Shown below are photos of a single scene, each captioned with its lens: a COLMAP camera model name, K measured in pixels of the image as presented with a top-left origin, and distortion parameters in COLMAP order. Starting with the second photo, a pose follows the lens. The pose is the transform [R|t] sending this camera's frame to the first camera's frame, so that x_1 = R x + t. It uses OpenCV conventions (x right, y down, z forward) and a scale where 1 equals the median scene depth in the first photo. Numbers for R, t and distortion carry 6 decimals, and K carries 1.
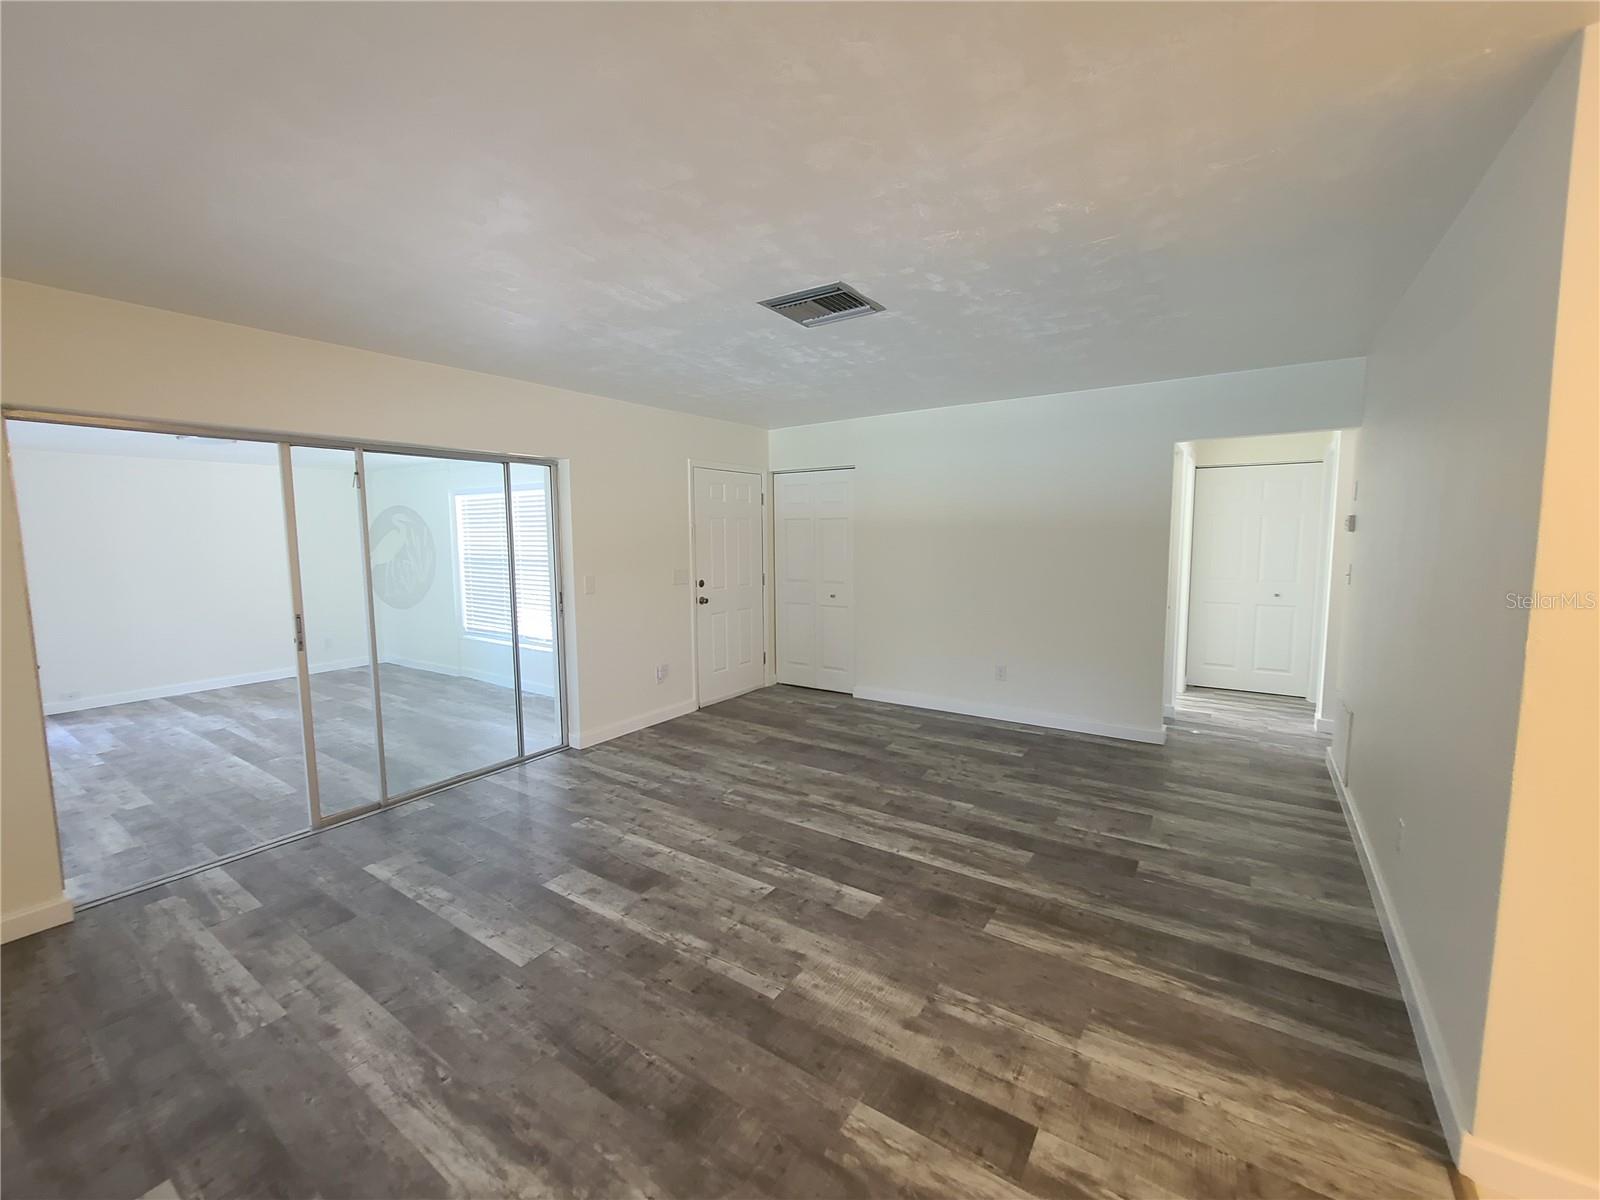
lens RADIAL K [[657.4, 0, 788.2], [0, 657.4, 597.5], [0, 0, 1]] dist [-0.001144, -0.000203]
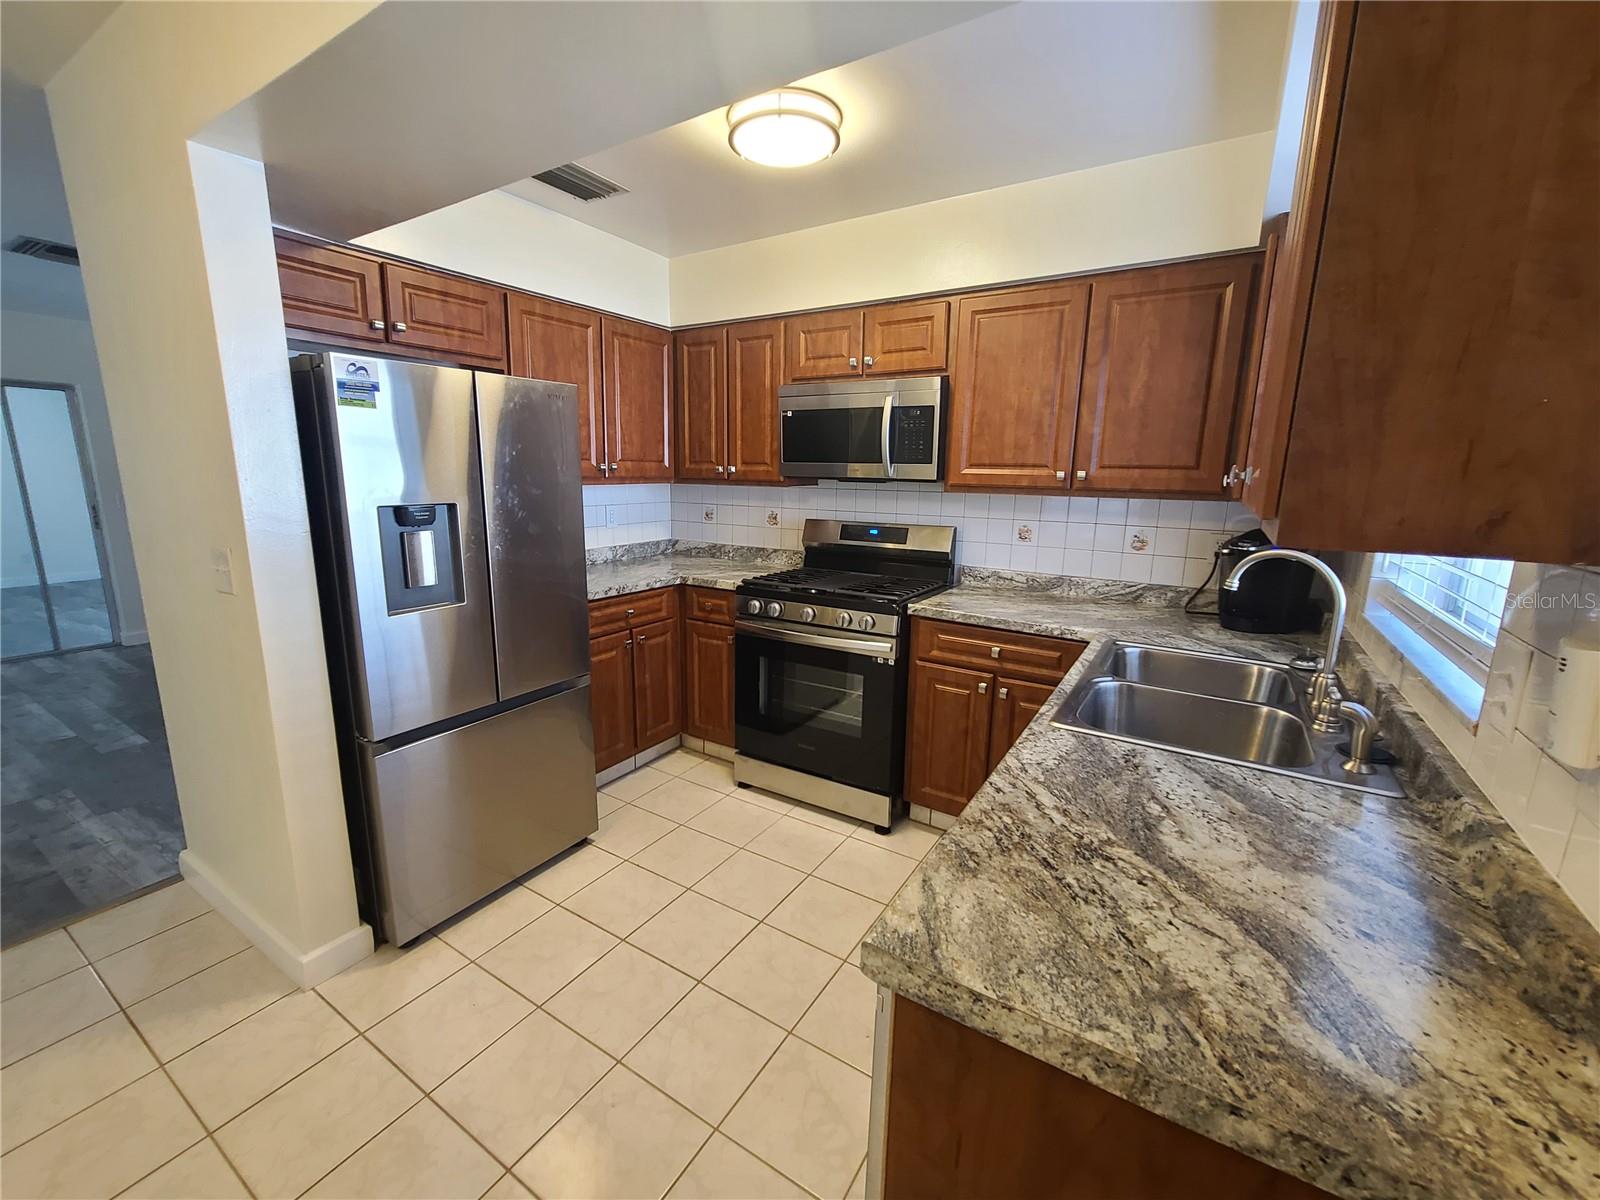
lens RADIAL K [[657.4, 0, 787.0], [0, 657.4, 594.5], [0, 0, 1]] dist [-0.001144, -0.000203]
pose [[0.998954, 0.009754, 0.044668, 1.128960], [-0.013744, 0.995854, 0.089922, 0.036714], [-0.043605, -0.090442, 0.994947, -0.249765]]
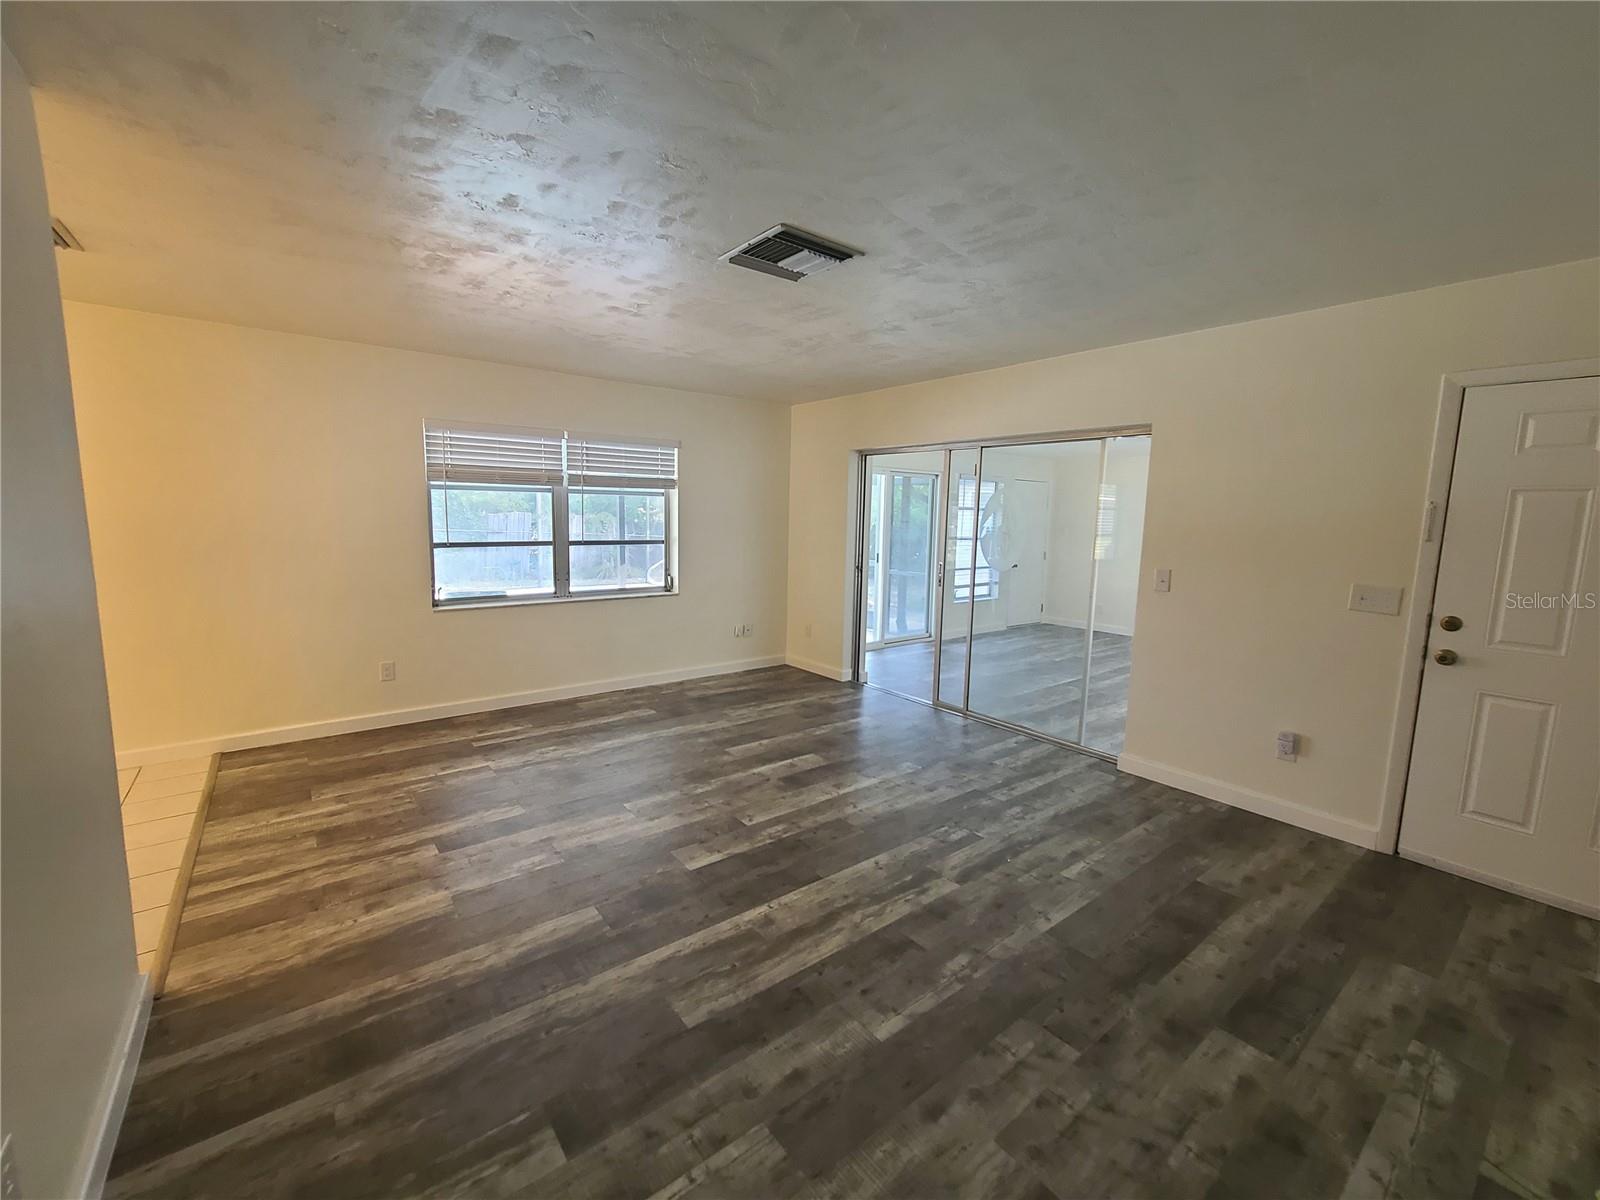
lens RADIAL K [[657.4, 0, 788.5], [0, 657.4, 597.0], [0, 0, 1]] dist [-0.001144, -0.000203]
pose [[-0.298832, 0.129204, -0.945519, 0.851815], [-0.113945, 0.978873, 0.169774, -0.119871], [0.947479, 0.158471, -0.277797, 1.160175]]
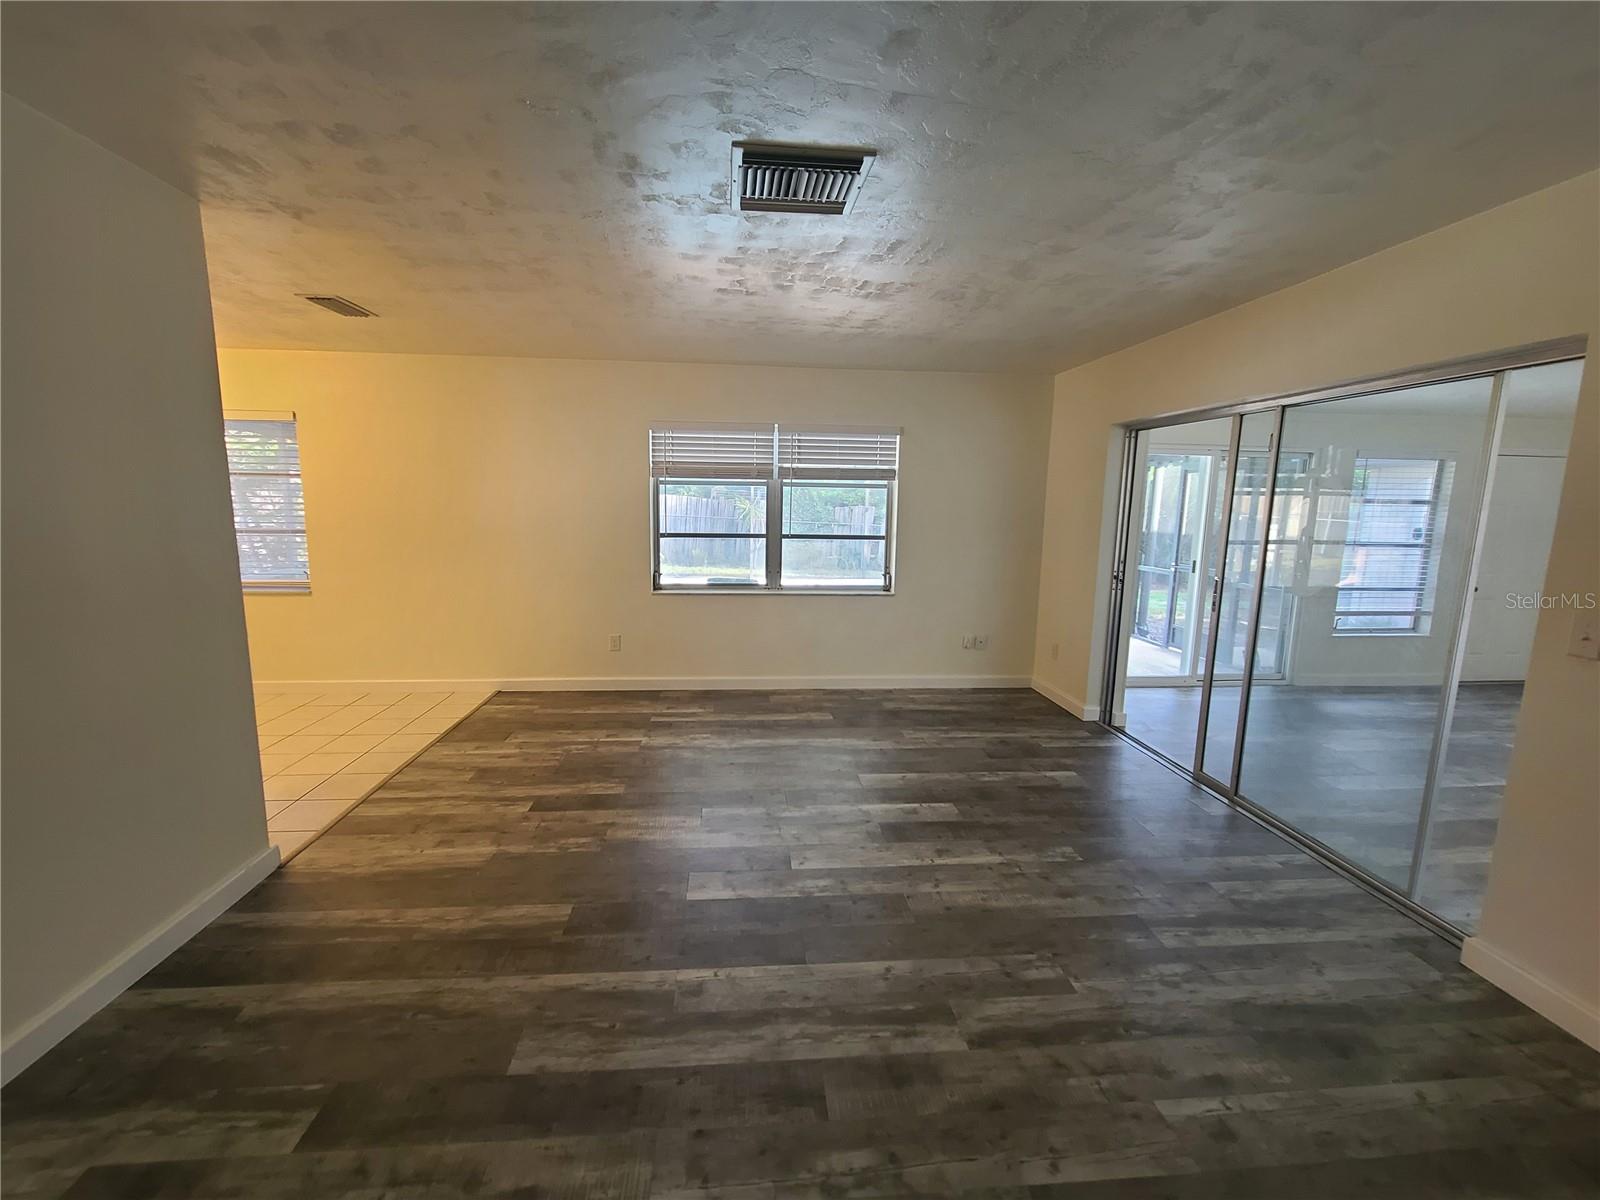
lens RADIAL K [[657.4, 0, 790.2], [0, 657.4, 596.8], [0, 0, 1]] dist [-0.001144, -0.000203]
pose [[-0.770344, 0.094110, -0.630646, 0.487544], [-0.072515, 0.969701, 0.233284, -0.149400], [0.633492, 0.225440, -0.740179, 1.431280]]
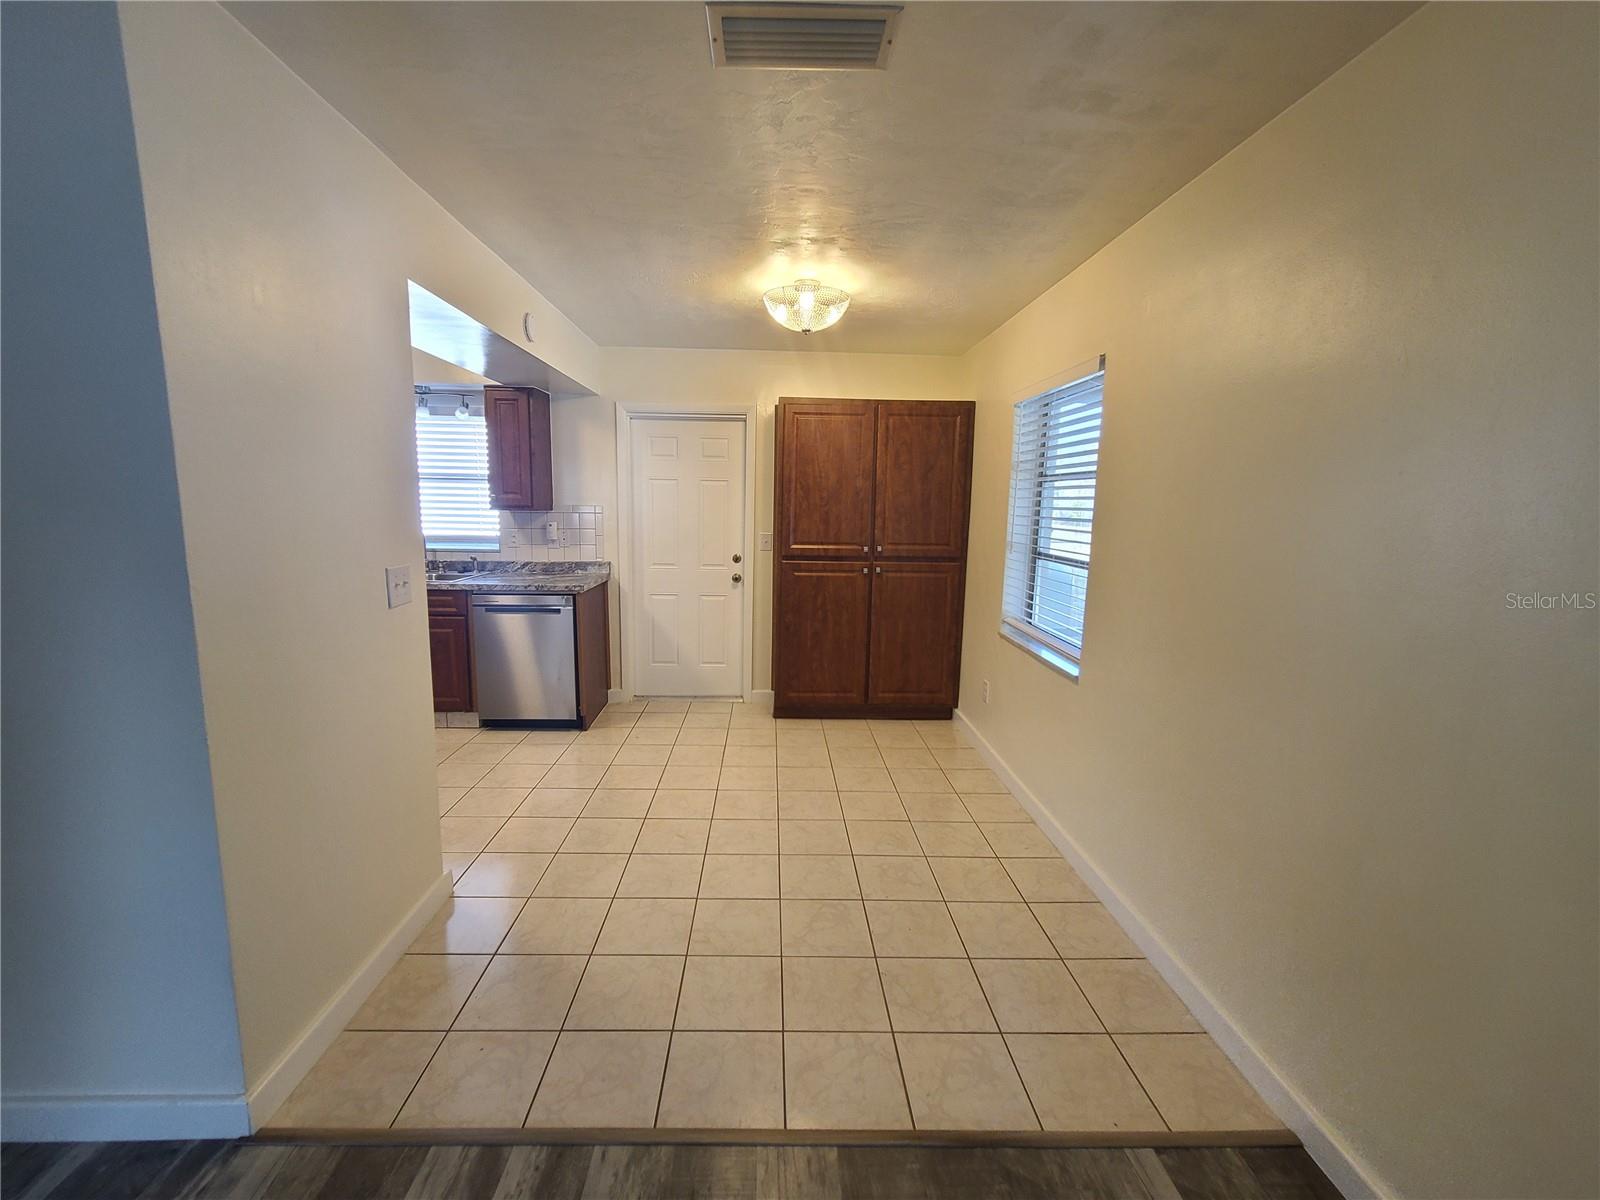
lens RADIAL K [[657.4, 0, 790.9], [0, 657.4, 591.6], [0, 0, 1]] dist [-0.001144, -0.000203]
pose [[-0.598218, -0.113005, 0.793326, -0.062388], [0.066605, 0.979569, 0.189758, -0.019745], [-0.798561, 0.166356, -0.578469, 0.378062]]
